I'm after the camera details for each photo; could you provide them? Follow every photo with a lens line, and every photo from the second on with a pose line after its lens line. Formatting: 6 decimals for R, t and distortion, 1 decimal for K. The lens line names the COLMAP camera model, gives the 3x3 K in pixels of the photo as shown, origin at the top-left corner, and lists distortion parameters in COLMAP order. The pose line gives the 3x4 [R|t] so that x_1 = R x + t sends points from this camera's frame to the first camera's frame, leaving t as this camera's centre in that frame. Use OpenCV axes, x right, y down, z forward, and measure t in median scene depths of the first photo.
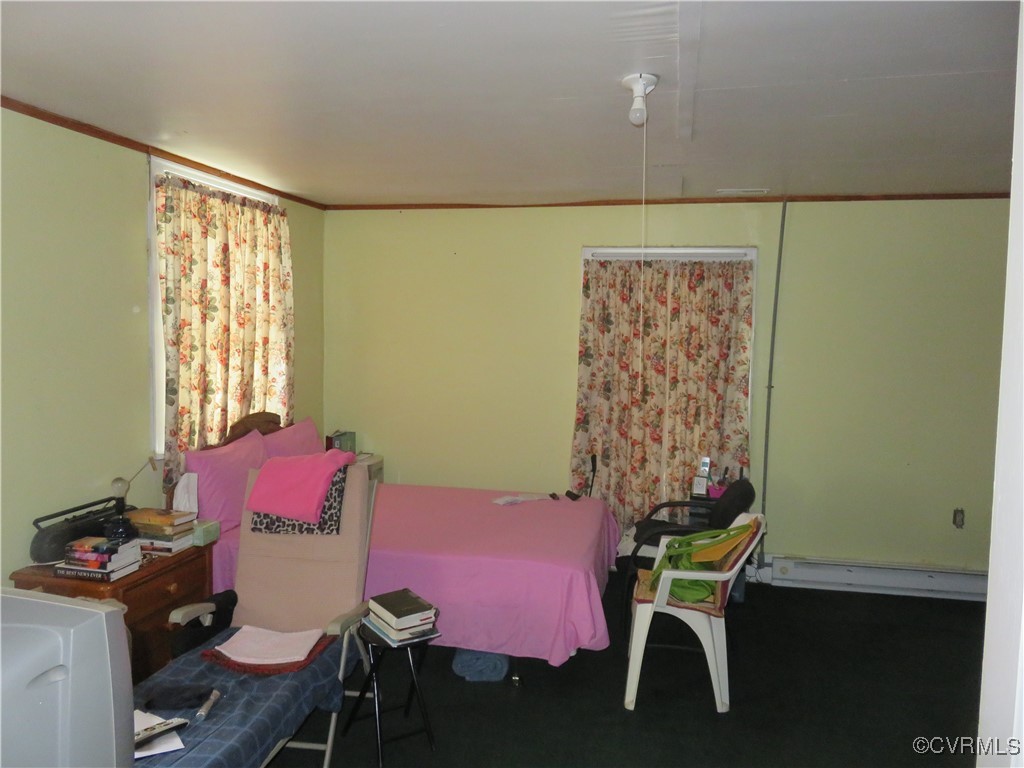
lens RADIAL K [[761.4, 0, 514.1], [0, 761.4, 387.4], [0, 0, 1]] dist [-0.007502, -0.005143]
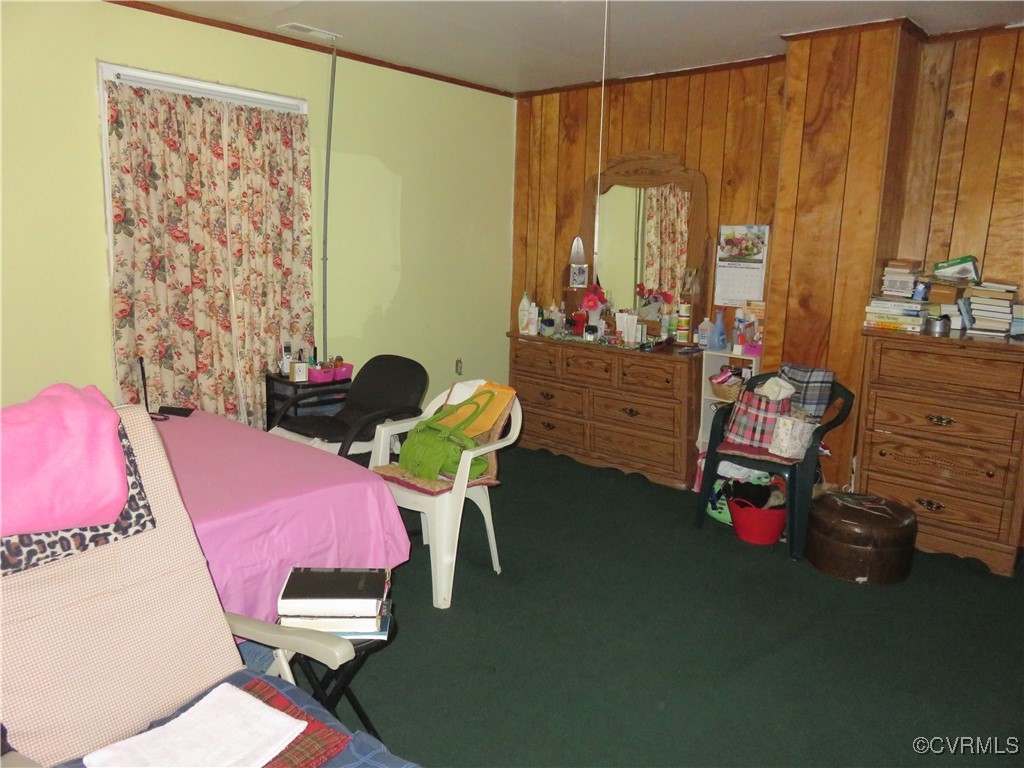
lens RADIAL K [[762.5, 0, 499.1], [0, 762.5, 382.7], [0, 0, 1]] dist [-0.008303, -0.002343]
pose [[0.495295, -0.161287, 0.853621, -0.381229], [0.038087, 0.985701, 0.164144, 0.003989], [-0.867889, -0.048788, 0.494356, 0.342773]]
